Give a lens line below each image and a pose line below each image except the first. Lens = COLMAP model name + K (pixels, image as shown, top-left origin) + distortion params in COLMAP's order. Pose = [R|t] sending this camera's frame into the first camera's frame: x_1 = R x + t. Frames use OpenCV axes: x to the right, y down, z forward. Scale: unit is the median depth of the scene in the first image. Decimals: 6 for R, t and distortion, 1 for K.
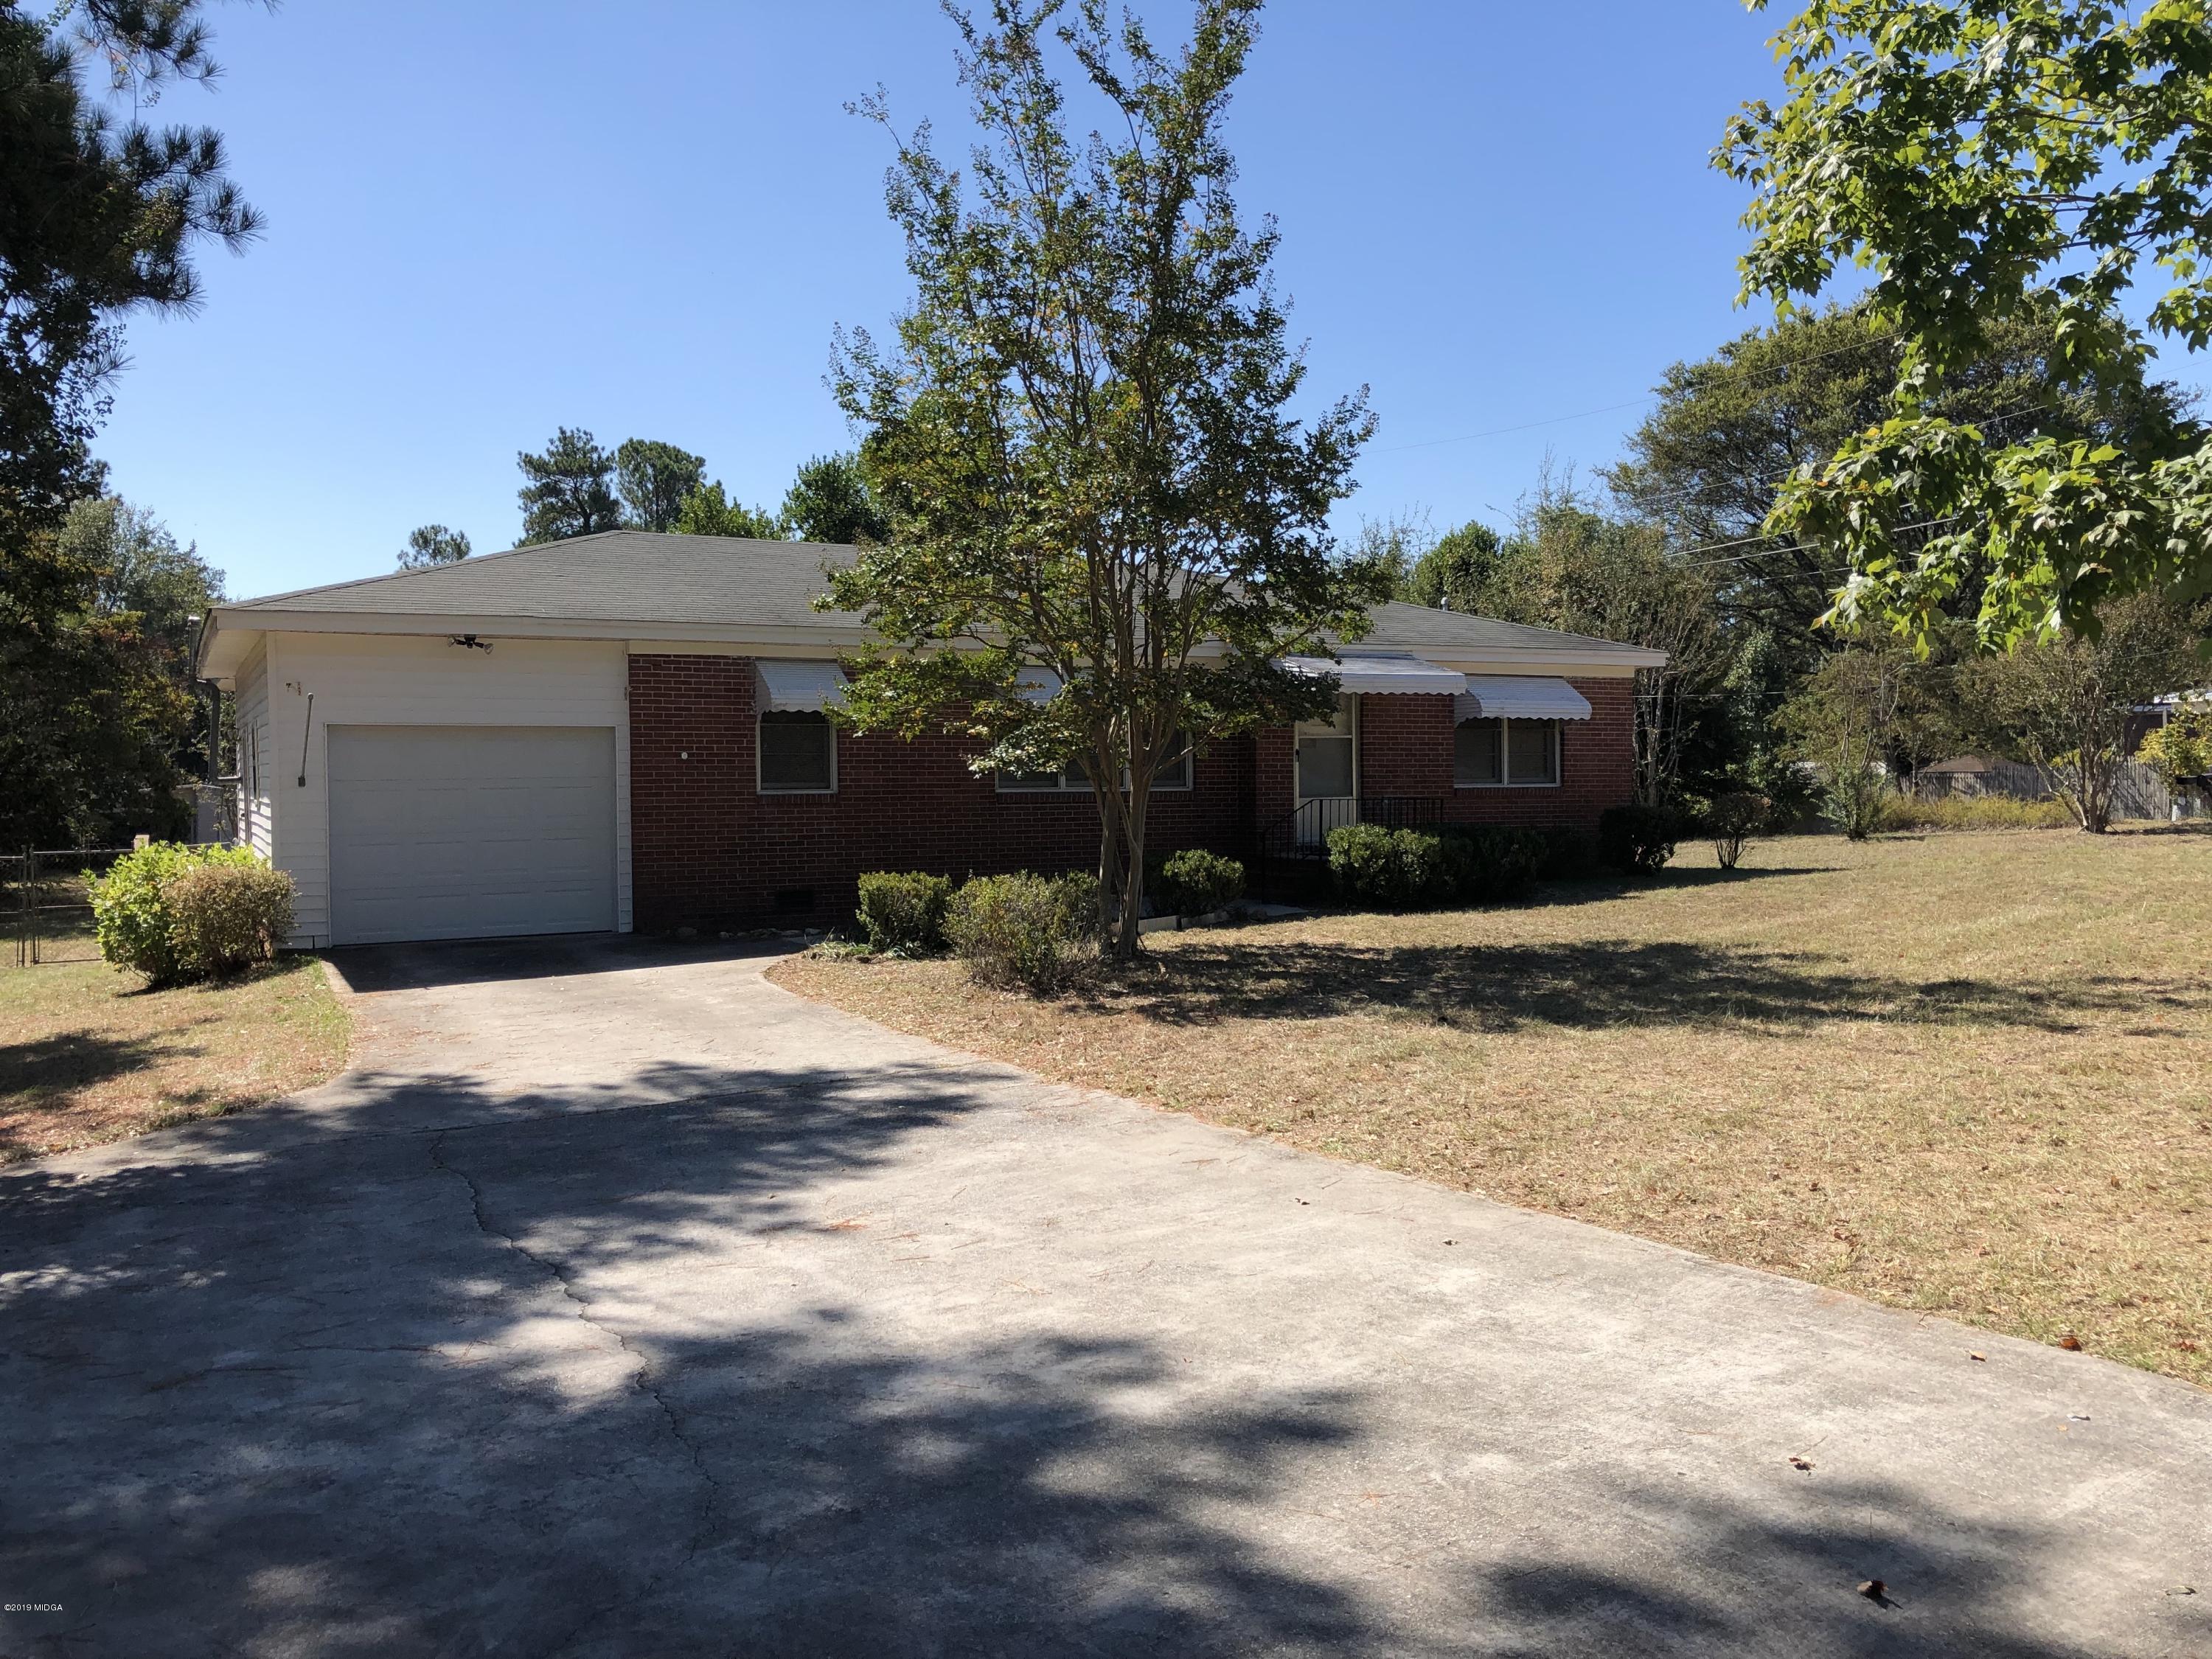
lens RADIAL K [[1838.3, 0, 1101.9], [0, 1838.3, 817.5], [0, 0, 1]] dist [0.056818, -0.074282]
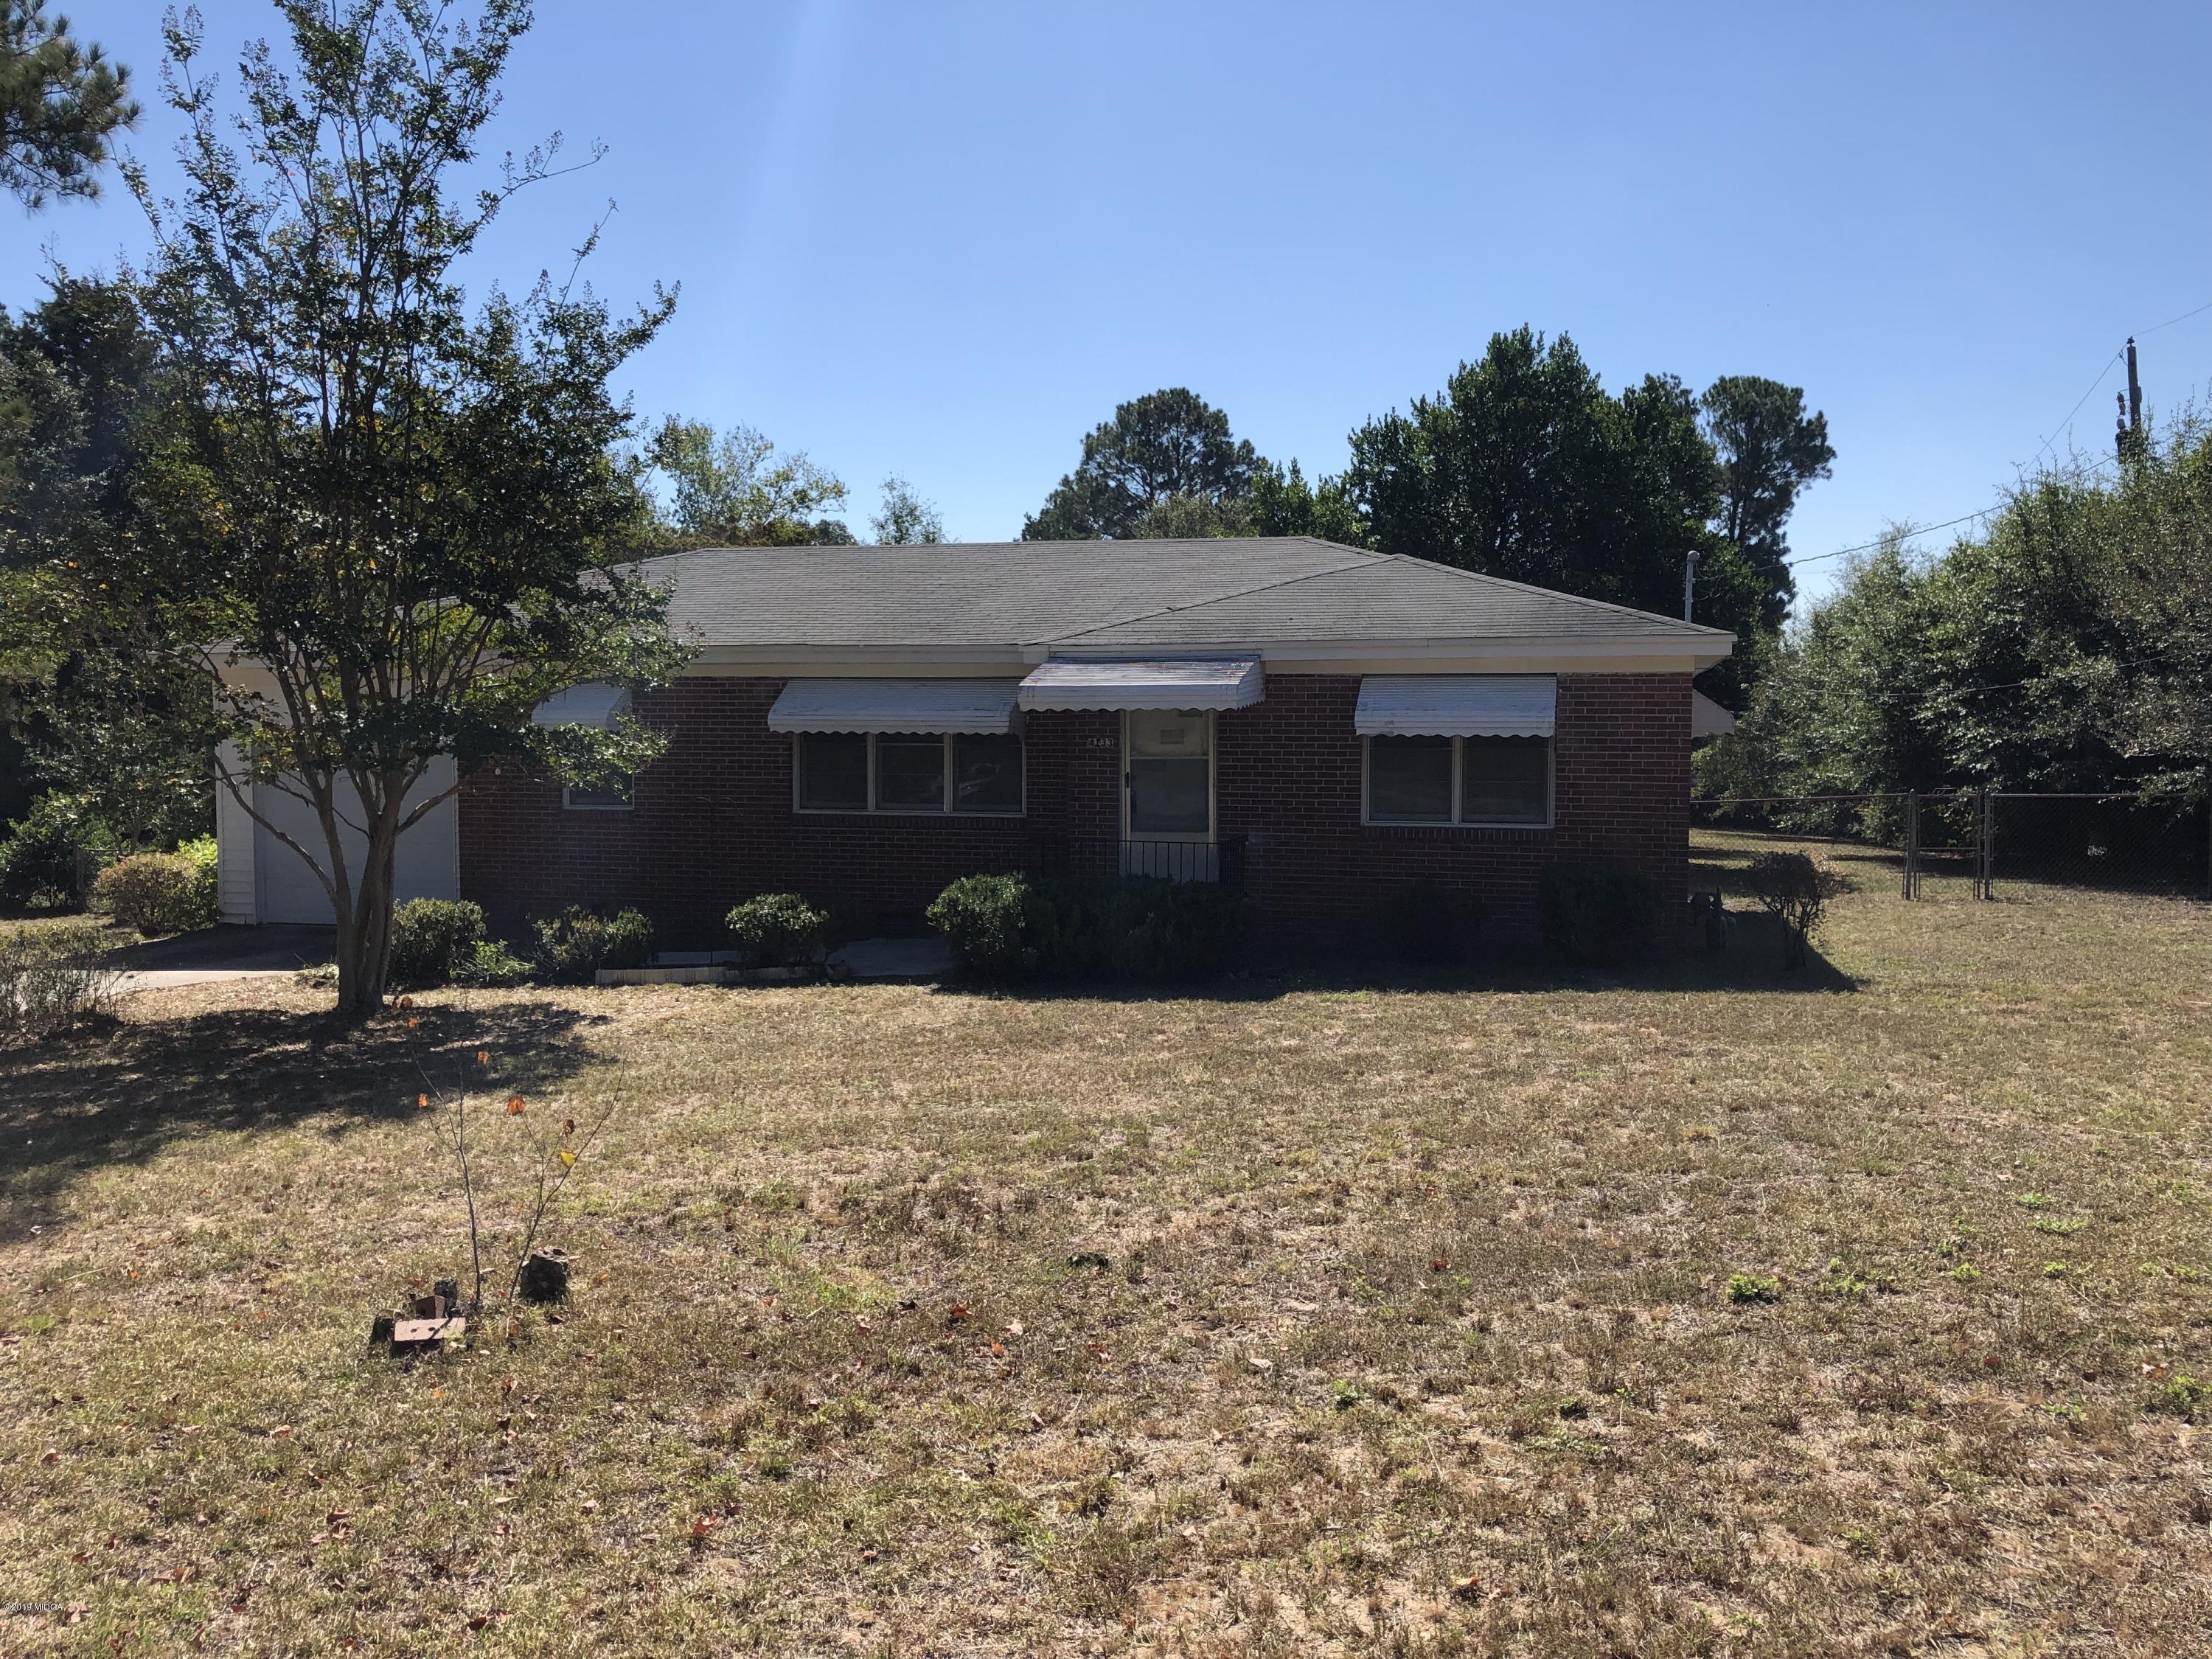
lens RADIAL K [[1838.3, 0, 1105.8], [0, 1838.3, 820.3], [0, 0, 1]] dist [0.056818, -0.074282]
pose [[0.729698, 0.044090, -0.682346, 0.385808], [-0.022013, 0.998916, 0.041005, -0.028742], [0.683415, -0.014901, 0.729878, 0.228041]]
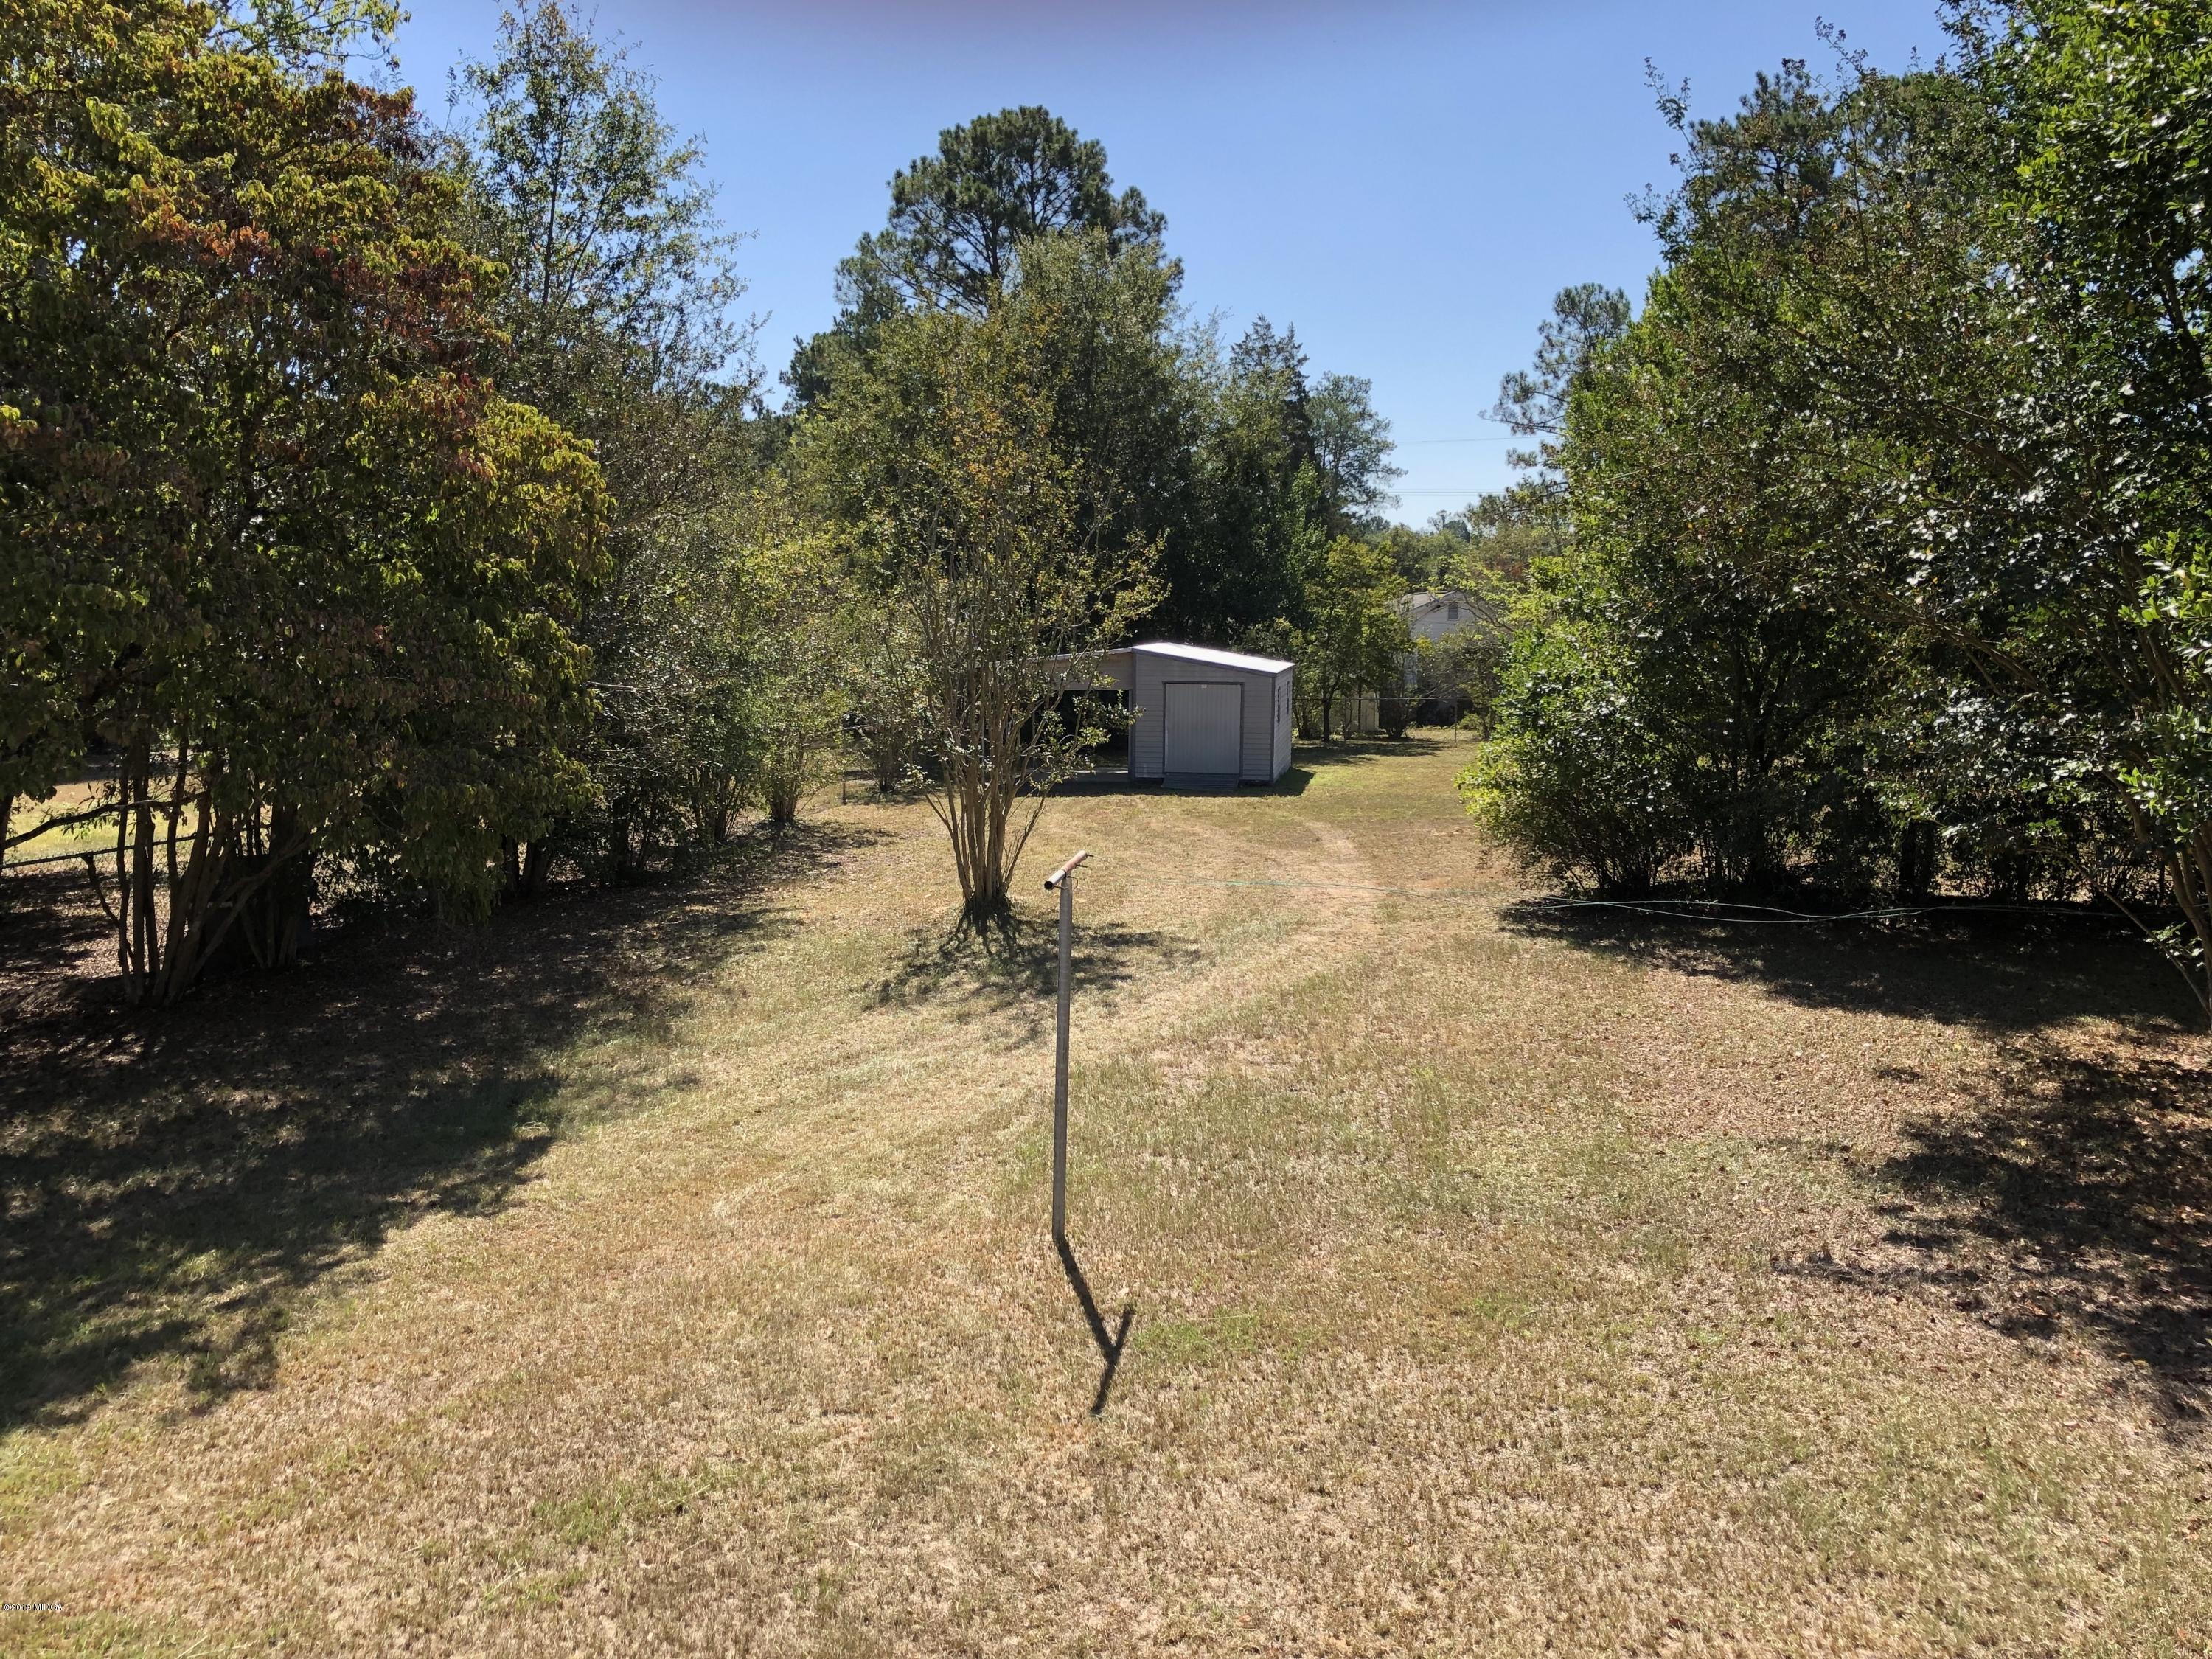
lens RADIAL K [[1838.3, 0, 1112.3], [0, 1838.3, 818.0], [0, 0, 1]] dist [0.056818, -0.074282]
pose [[0.813255, 0.069168, -0.577782, -0.196581], [-0.017457, 0.995364, 0.094587, -0.027823], [0.581646, -0.066837, 0.810692, 0.760737]]
